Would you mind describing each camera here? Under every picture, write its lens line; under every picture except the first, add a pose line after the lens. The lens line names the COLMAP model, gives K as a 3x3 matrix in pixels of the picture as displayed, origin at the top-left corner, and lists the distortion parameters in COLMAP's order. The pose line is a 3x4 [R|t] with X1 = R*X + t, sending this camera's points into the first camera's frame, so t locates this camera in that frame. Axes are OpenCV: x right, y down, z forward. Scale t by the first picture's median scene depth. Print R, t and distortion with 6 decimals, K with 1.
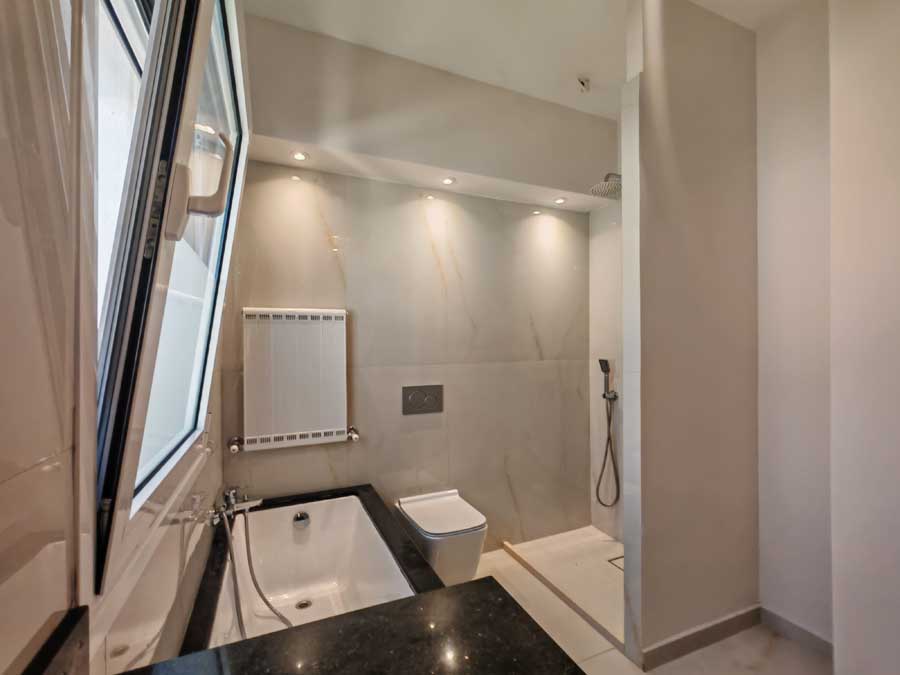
lens RADIAL K [[411.6, 0, 455.0], [0, 411.6, 343.8], [0, 0, 1]] dist [-0.001745, -0.000912]
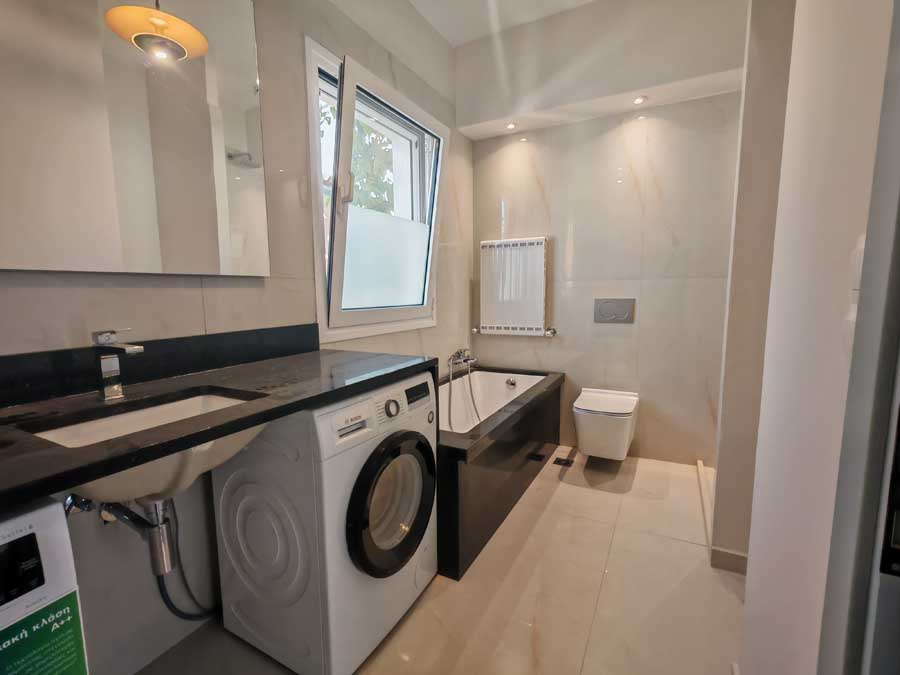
lens RADIAL K [[411.6, 0, 445.0], [0, 411.6, 340.4], [0, 0, 1]] dist [-0.001745, -0.000912]
pose [[0.617256, 0.097234, -0.780731, 0.587985], [0.007291, 0.991584, 0.129258, 0.073259], [0.786728, -0.085478, 0.611352, -0.078324]]
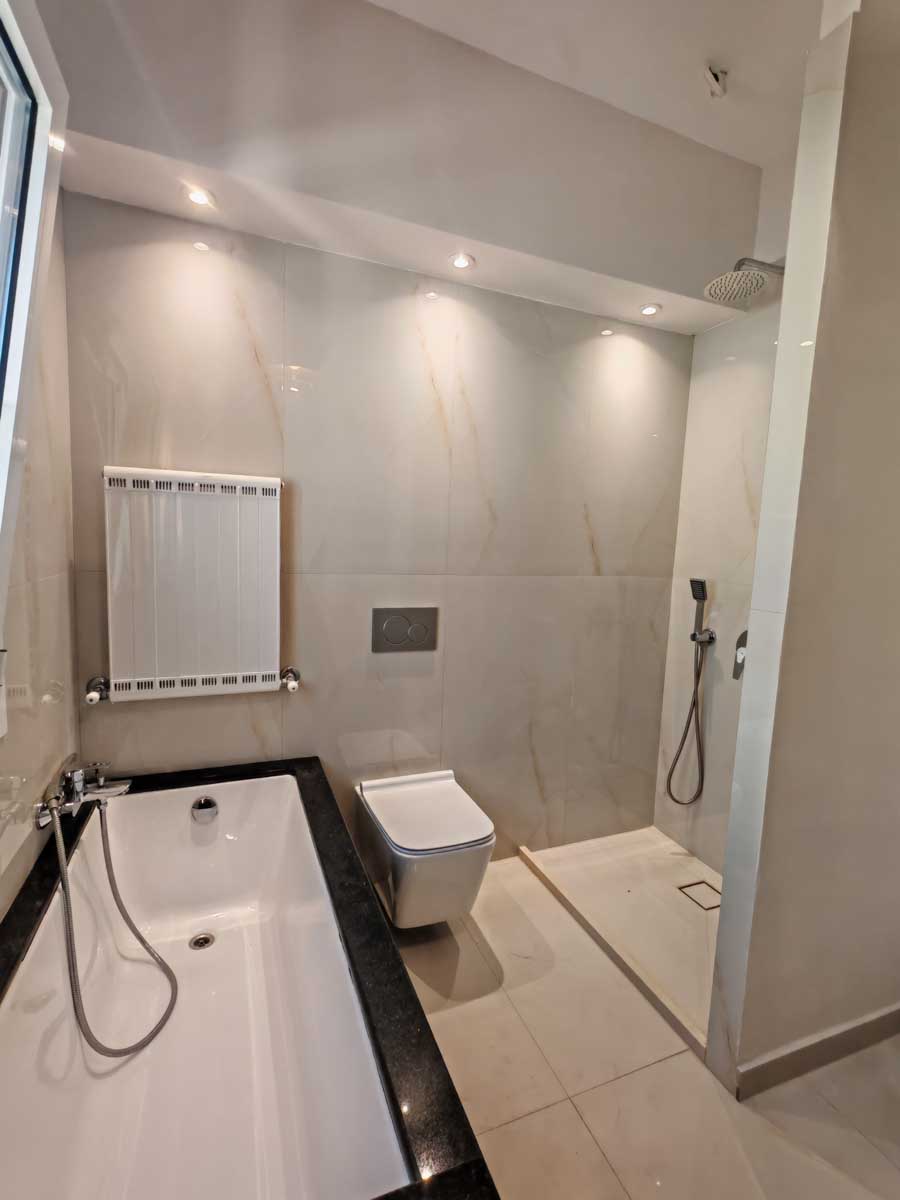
lens RADIAL K [[548.8, 0, 450.7], [0, 548.8, 599.7], [0, 0, 1]] dist [-0.001745, -0.000912]
pose [[0.998216, 0.051106, -0.030887, 0.016401], [-0.047451, 0.992878, 0.109281, -0.005697], [0.036252, -0.107620, 0.993531, 0.191300]]
